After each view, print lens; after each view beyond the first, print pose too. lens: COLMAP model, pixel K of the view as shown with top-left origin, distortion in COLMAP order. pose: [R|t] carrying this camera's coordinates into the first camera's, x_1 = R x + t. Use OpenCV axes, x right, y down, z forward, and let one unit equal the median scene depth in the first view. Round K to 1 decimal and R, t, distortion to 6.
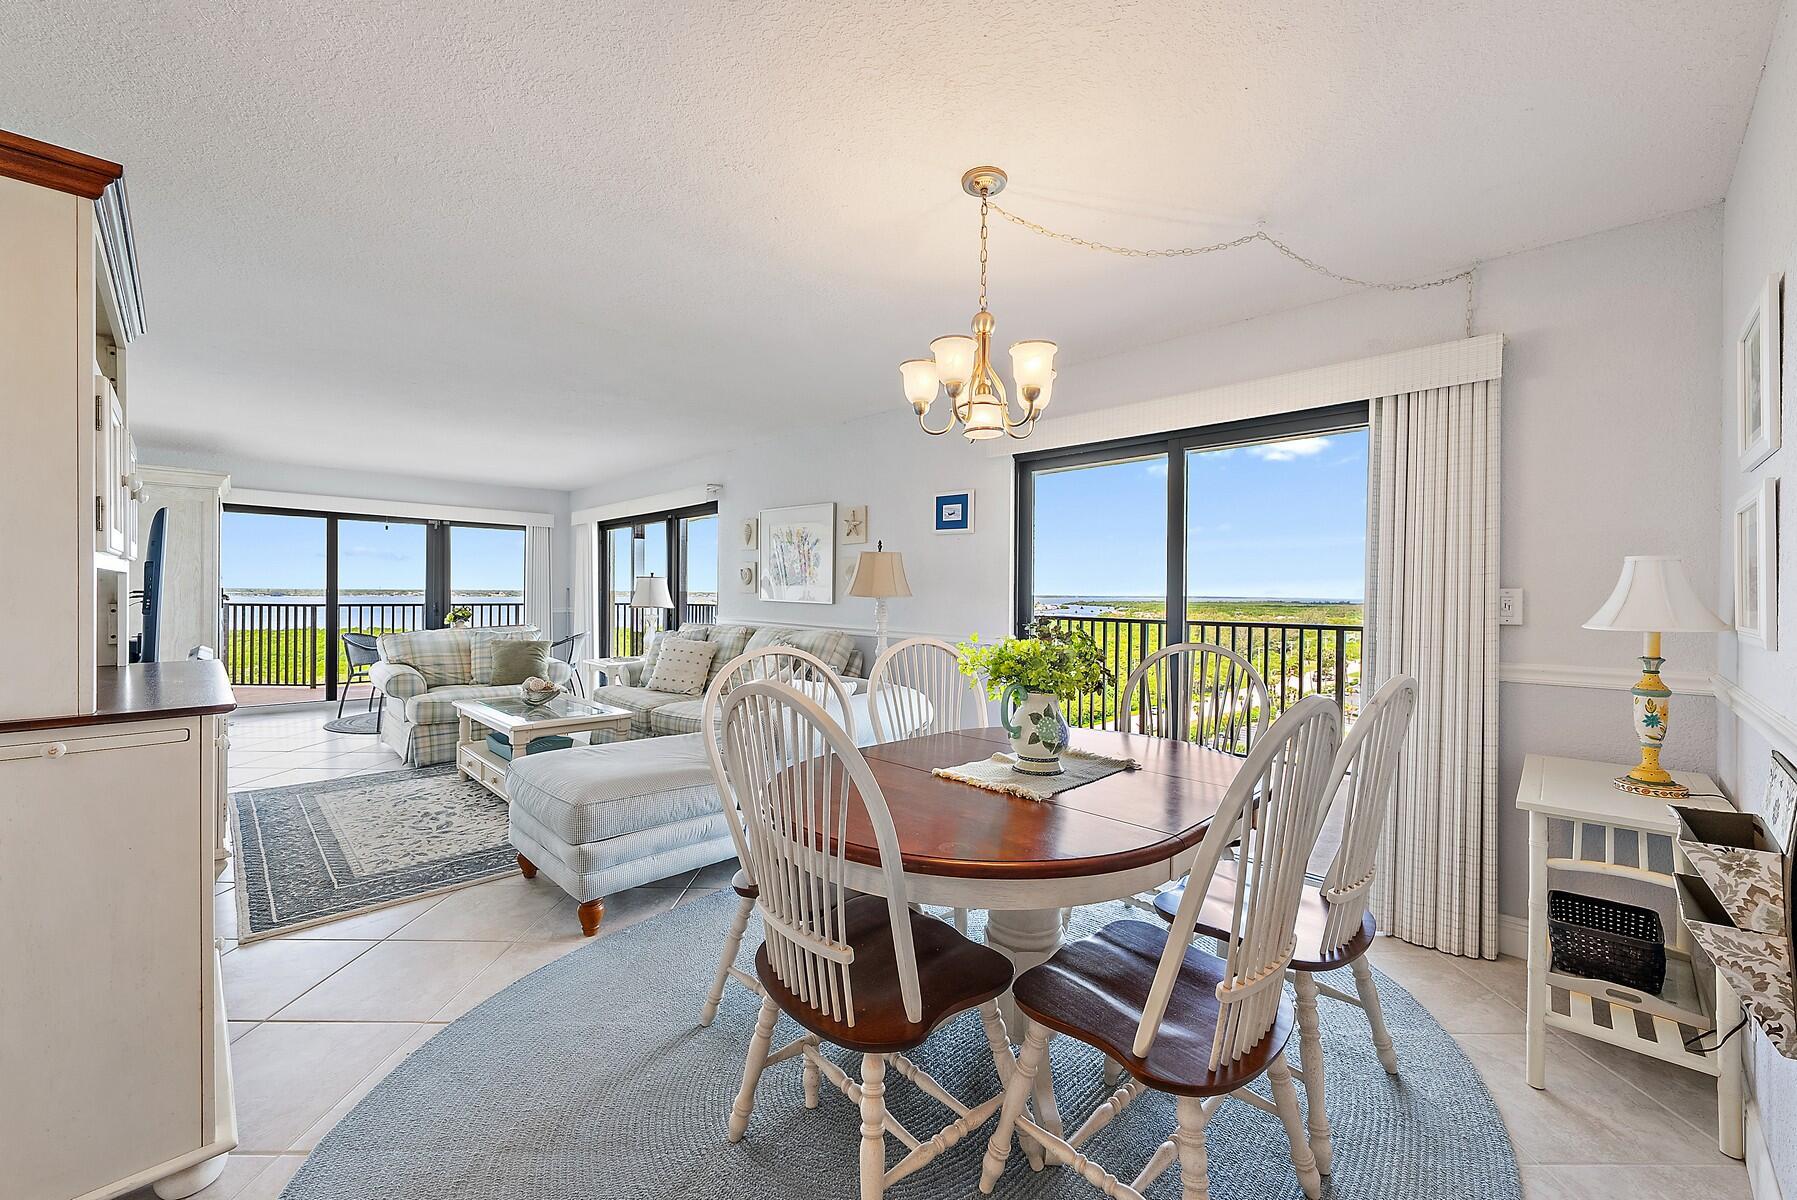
lens RADIAL K [[712.7, 0, 911.7], [0, 712.7, 593.2], [0, 0, 1]] dist [-0.006170, 0.001552]
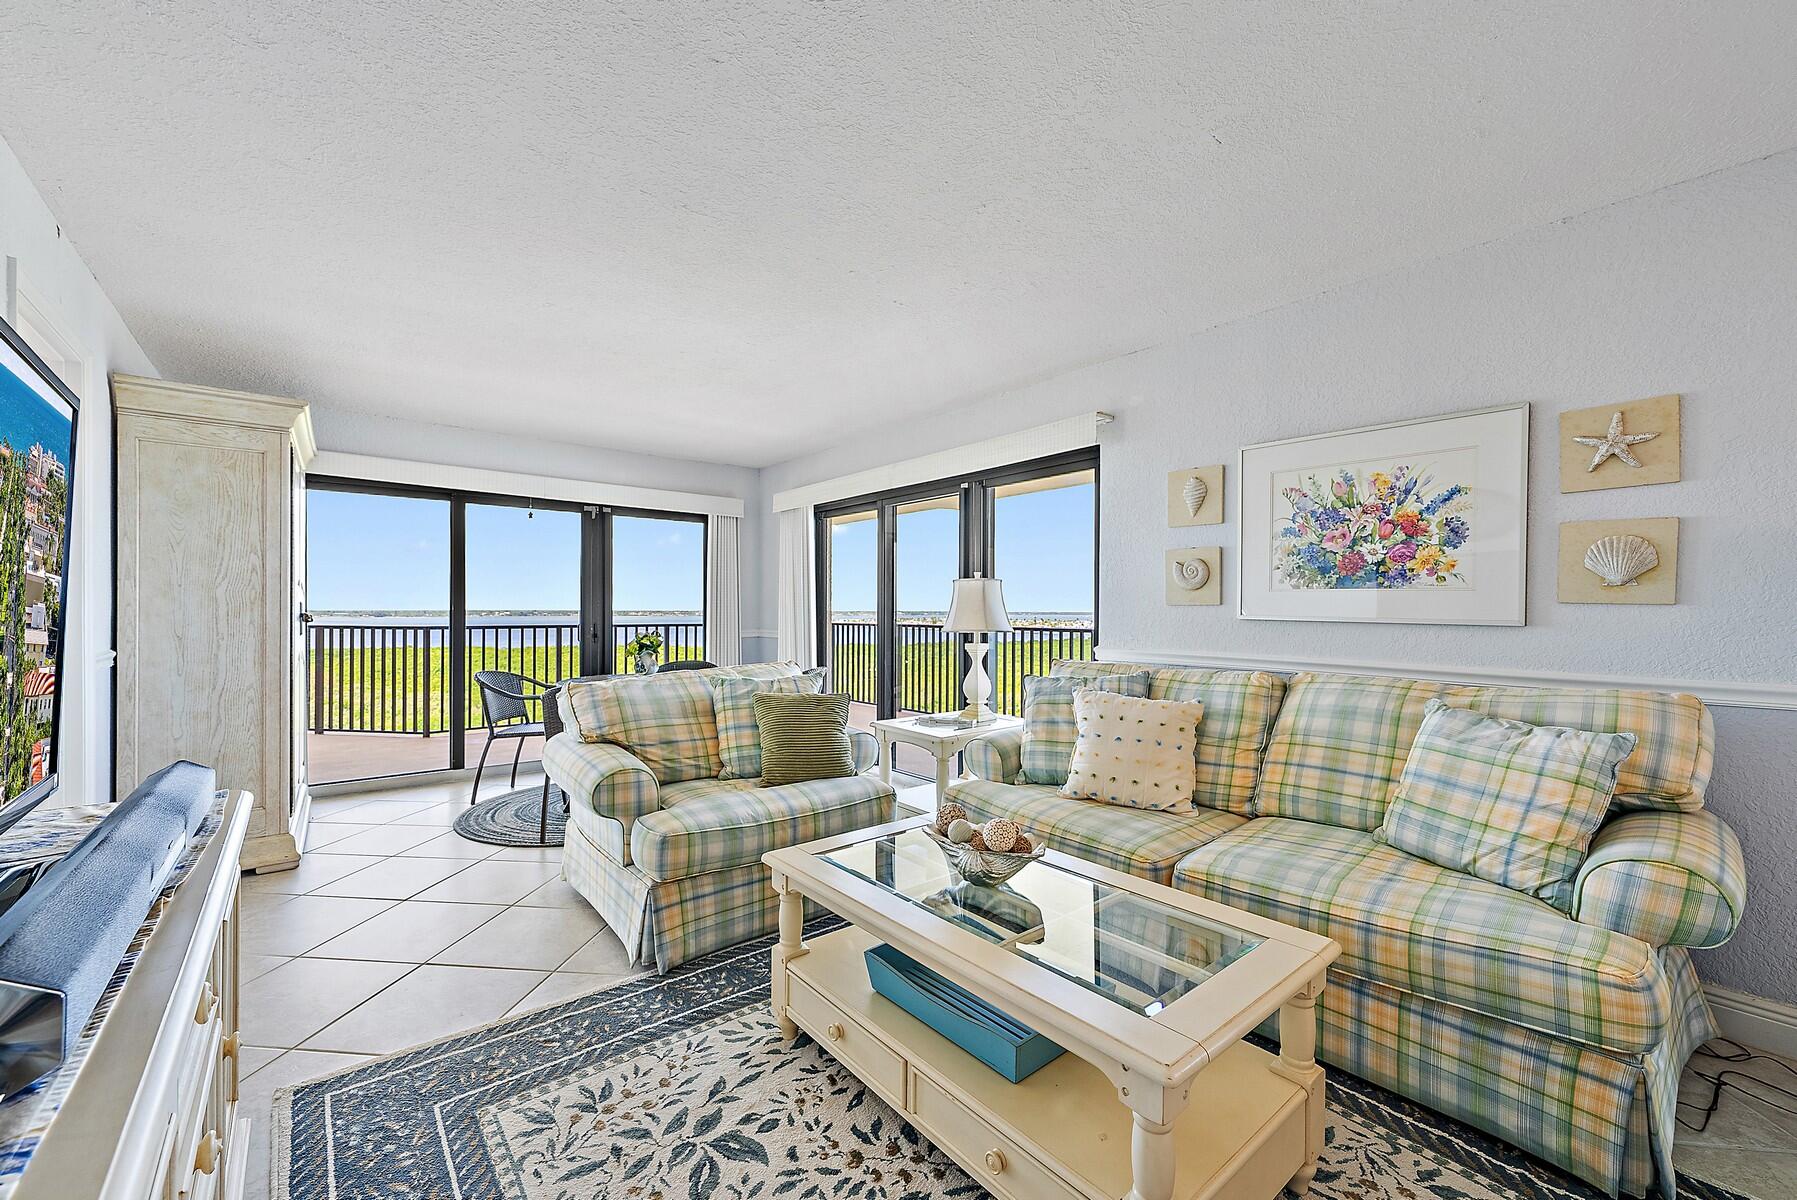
lens RADIAL K [[712.7, 0, 909.4], [0, 712.7, 608.5], [0, 0, 1]] dist [-0.006170, 0.001552]
pose [[0.995965, -0.005542, -0.089572, -0.330857], [0.005211, 0.999979, -0.003933, 0.002727], [0.089592, 0.003451, 0.995973, 0.367283]]
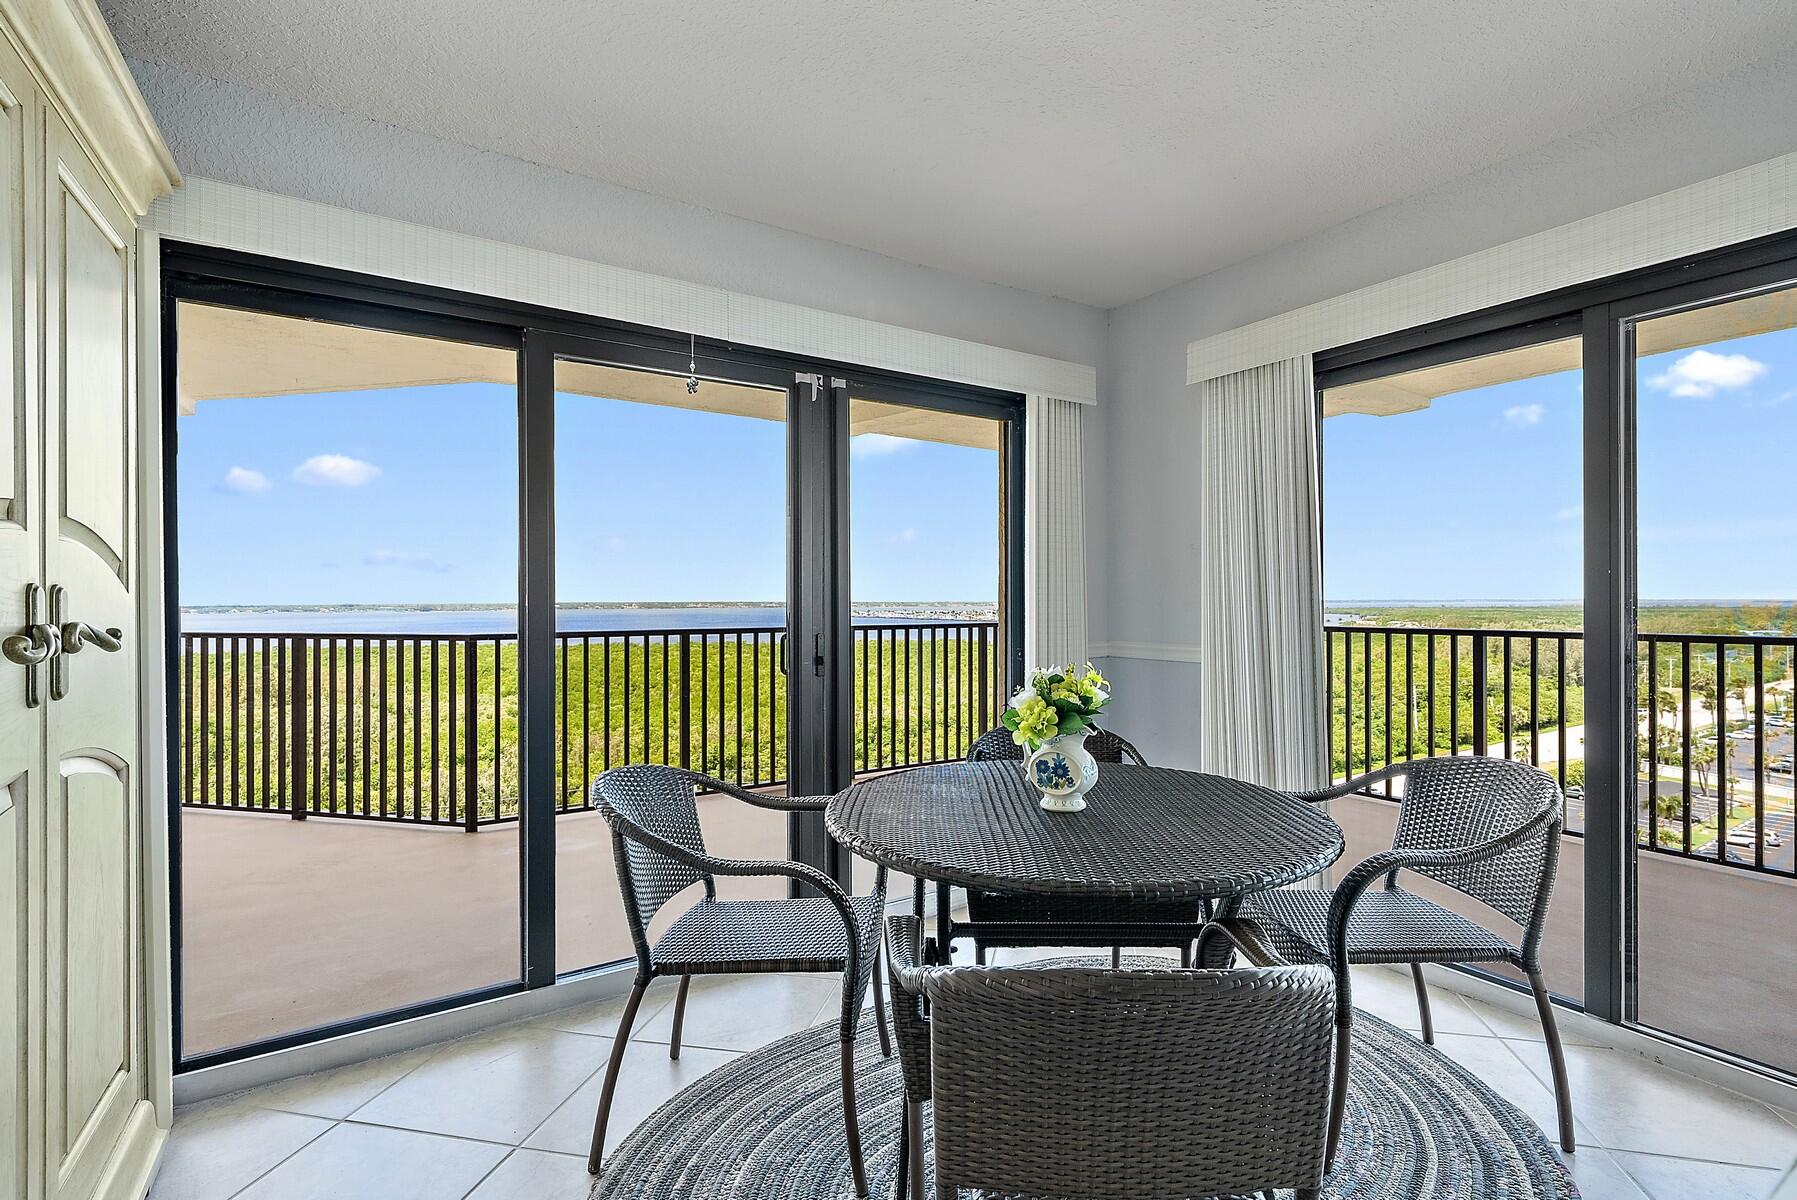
lens RADIAL K [[836.5, 0, 889.5], [0, 836.5, 600.9], [0, 0, 1]] dist [0.004589, 0.000121]
pose [[0.975213, -0.011449, -0.220970, -0.618861], [0.011763, 0.999931, 0.000102, -0.002658], [0.220954, -0.002699, 0.975281, 0.720204]]
